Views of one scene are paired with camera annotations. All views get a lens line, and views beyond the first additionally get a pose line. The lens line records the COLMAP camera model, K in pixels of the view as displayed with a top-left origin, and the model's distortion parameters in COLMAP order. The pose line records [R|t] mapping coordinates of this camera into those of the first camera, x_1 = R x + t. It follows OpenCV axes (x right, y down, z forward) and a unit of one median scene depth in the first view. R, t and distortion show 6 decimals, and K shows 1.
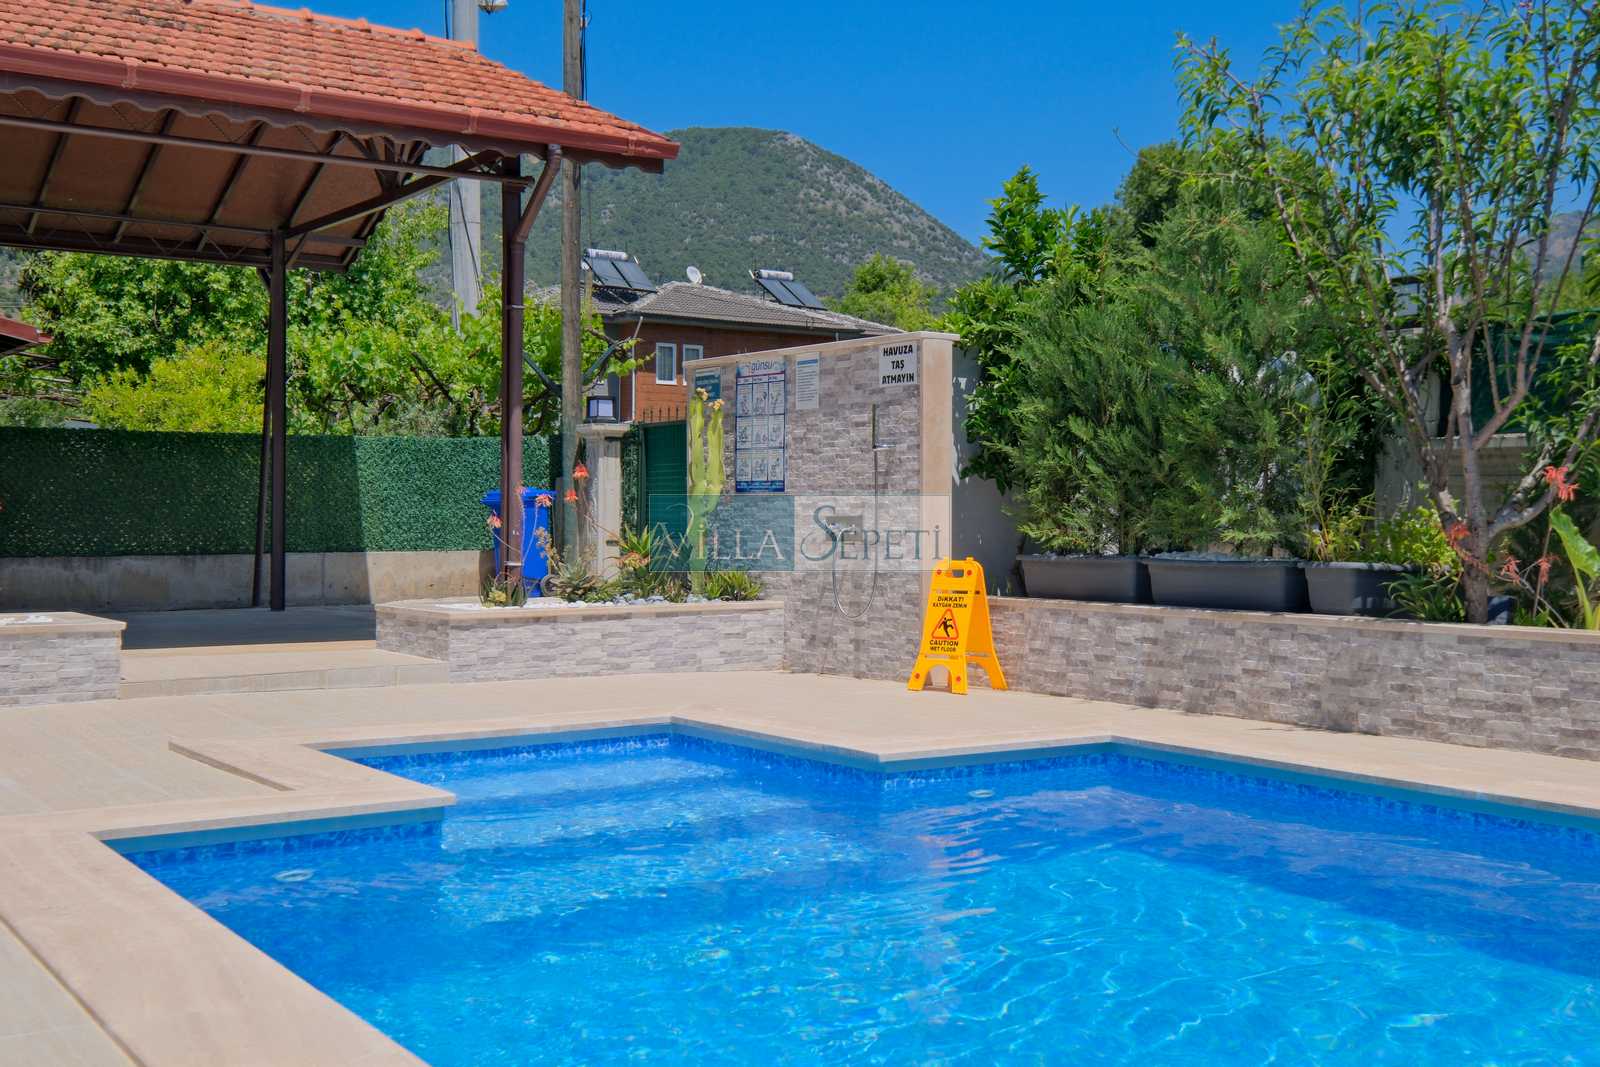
lens RADIAL K [[1704.2, 0, 810.4], [0, 1704.2, 534.3], [0, 0, 1]] dist [0.004391, 0.007910]
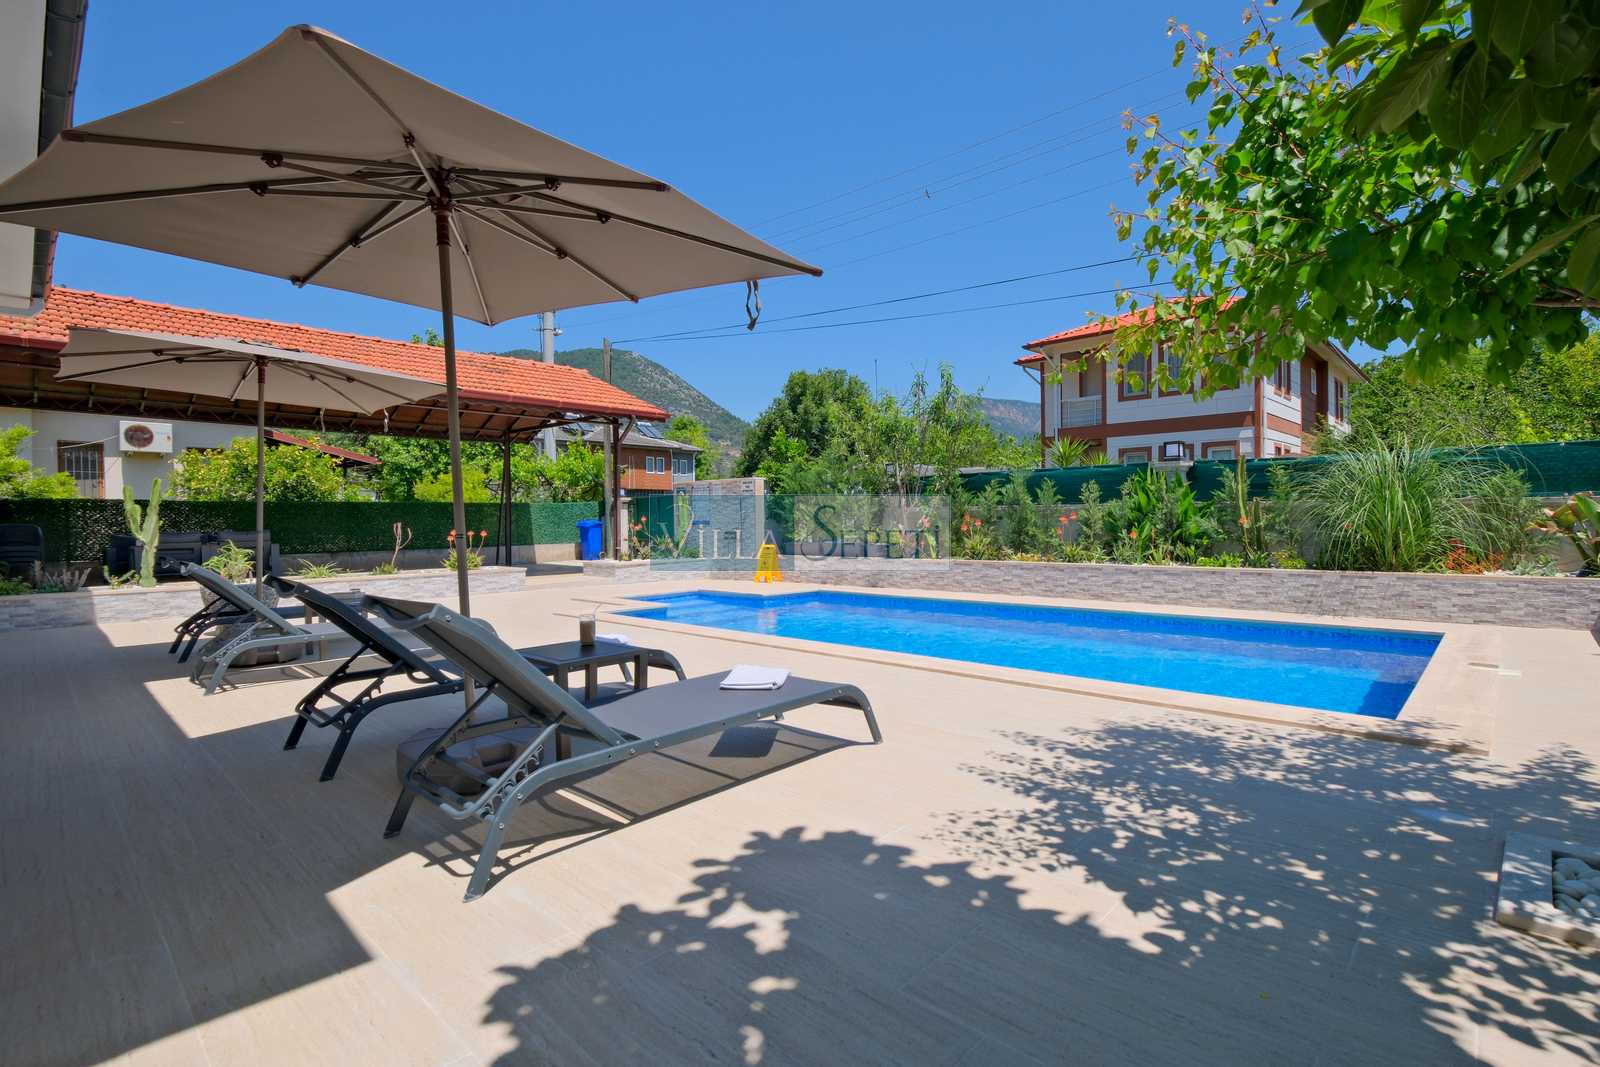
lens RADIAL K [[751.4, 0, 801.4], [0, 751.4, 526.9], [0, 0, 1]] dist [-0.014671, -0.000256]
pose [[0.978749, -0.014618, 0.204540, -0.172641], [0.015664, 0.999871, -0.003497, -0.015235], [-0.204463, 0.006626, 0.978852, -0.552815]]
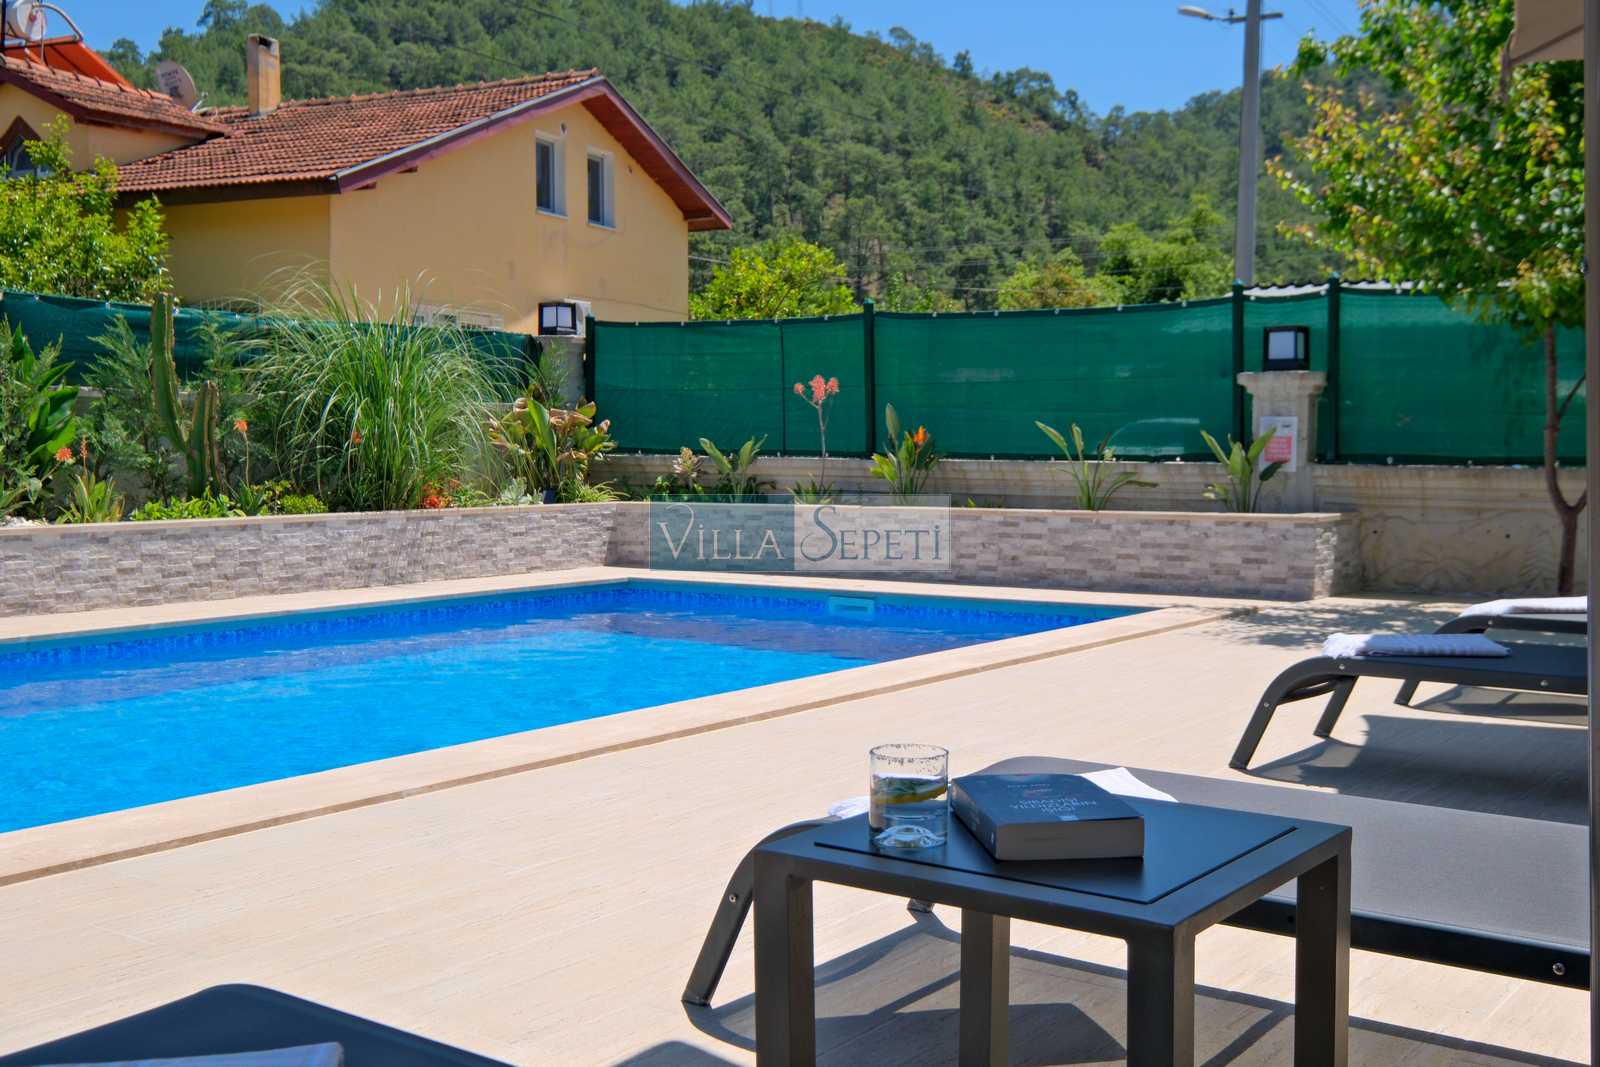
lens RADIAL K [[1704.2, 0, 810.4], [0, 1704.2, 534.3], [0, 0, 1]] dist [0.004391, 0.007910]
pose [[-0.333445, -0.057891, 0.940990, -0.674471], [0.003705, 0.998025, 0.062713, -0.015097], [-0.942762, 0.024397, -0.332572, 0.406135]]
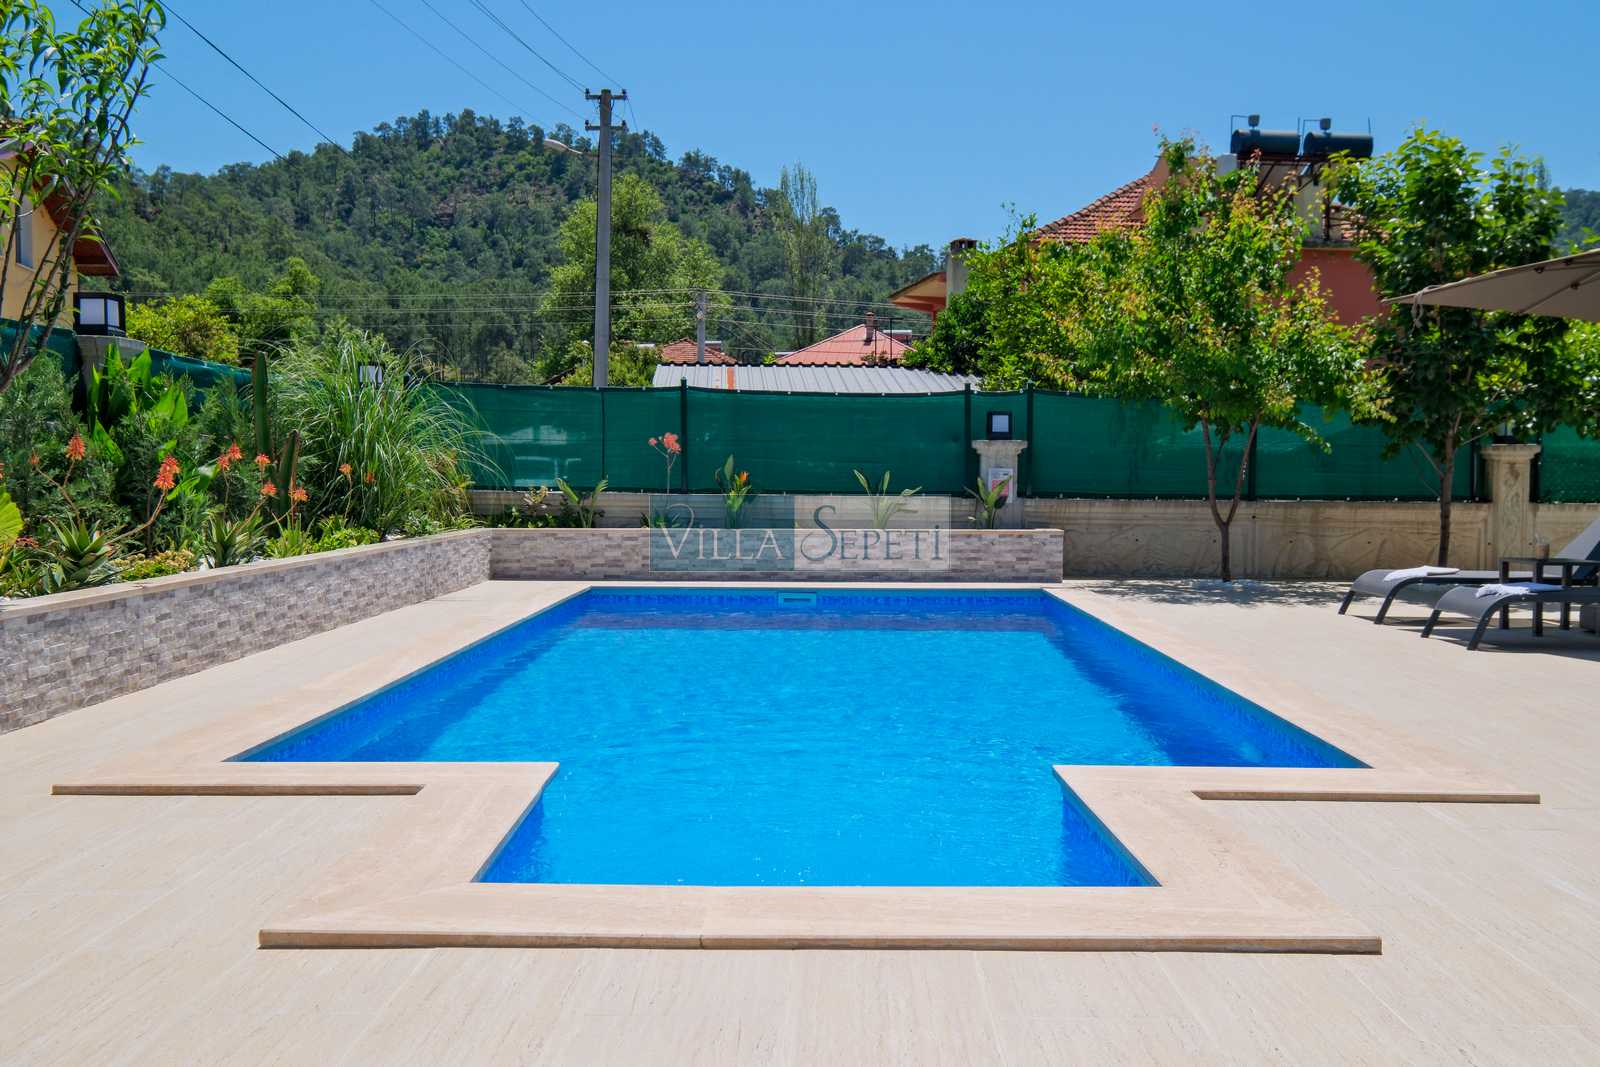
lens RADIAL K [[1424.8, 0, 800.0], [0, 1424.8, 533.5], [0, 0, 1]] dist [0.009515, 0.002860]
pose [[-0.808082, -0.038378, 0.587818, -0.391138], [-0.009719, 0.998608, 0.051837, -0.030094], [-0.588989, 0.036175, -0.807331, 1.170398]]
